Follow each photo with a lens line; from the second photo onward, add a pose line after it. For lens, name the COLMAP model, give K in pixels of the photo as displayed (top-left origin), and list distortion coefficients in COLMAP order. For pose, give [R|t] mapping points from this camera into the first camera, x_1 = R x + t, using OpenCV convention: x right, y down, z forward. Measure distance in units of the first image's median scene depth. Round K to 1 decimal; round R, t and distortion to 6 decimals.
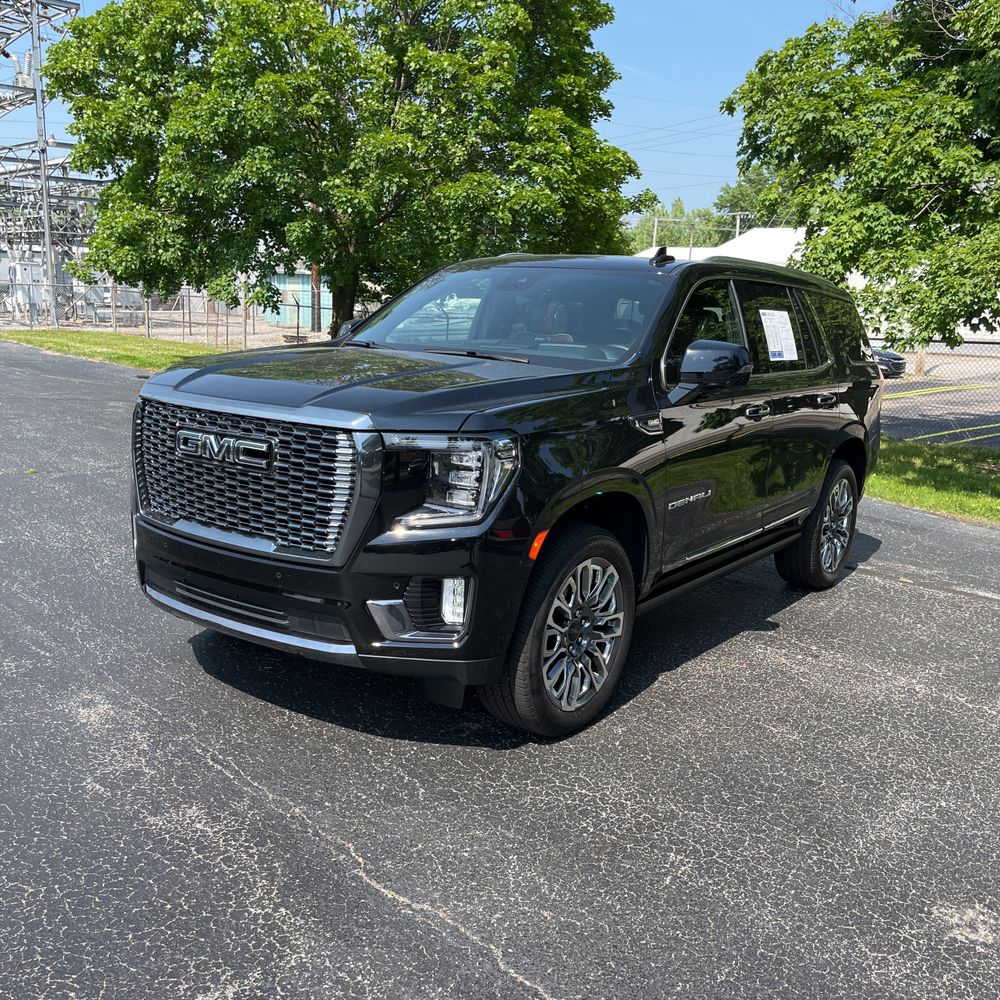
lens RADIAL K [[1014.7, 0, 505.7], [0, 1014.7, 505.6], [0, 0, 1]] dist [0.017203, 0.000000]
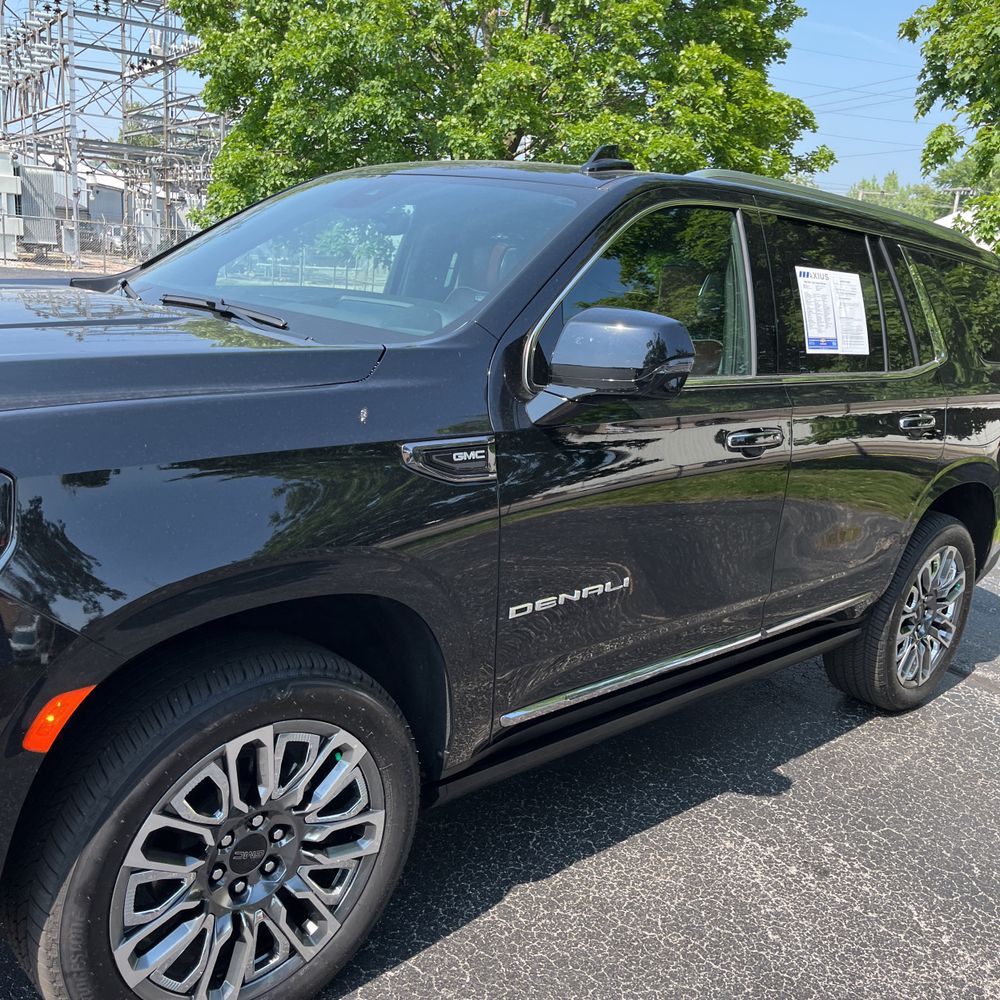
lens RADIAL K [[1014.7, 0, 495.9], [0, 1014.7, 499.5], [0, 0, 1]] dist [0.017203, 0.000000]
pose [[0.979853, 0.089395, -0.178597, 0.151477], [-0.085103, 0.995872, 0.031570, -0.046700], [0.180682, -0.015734, 0.983416, 0.294226]]
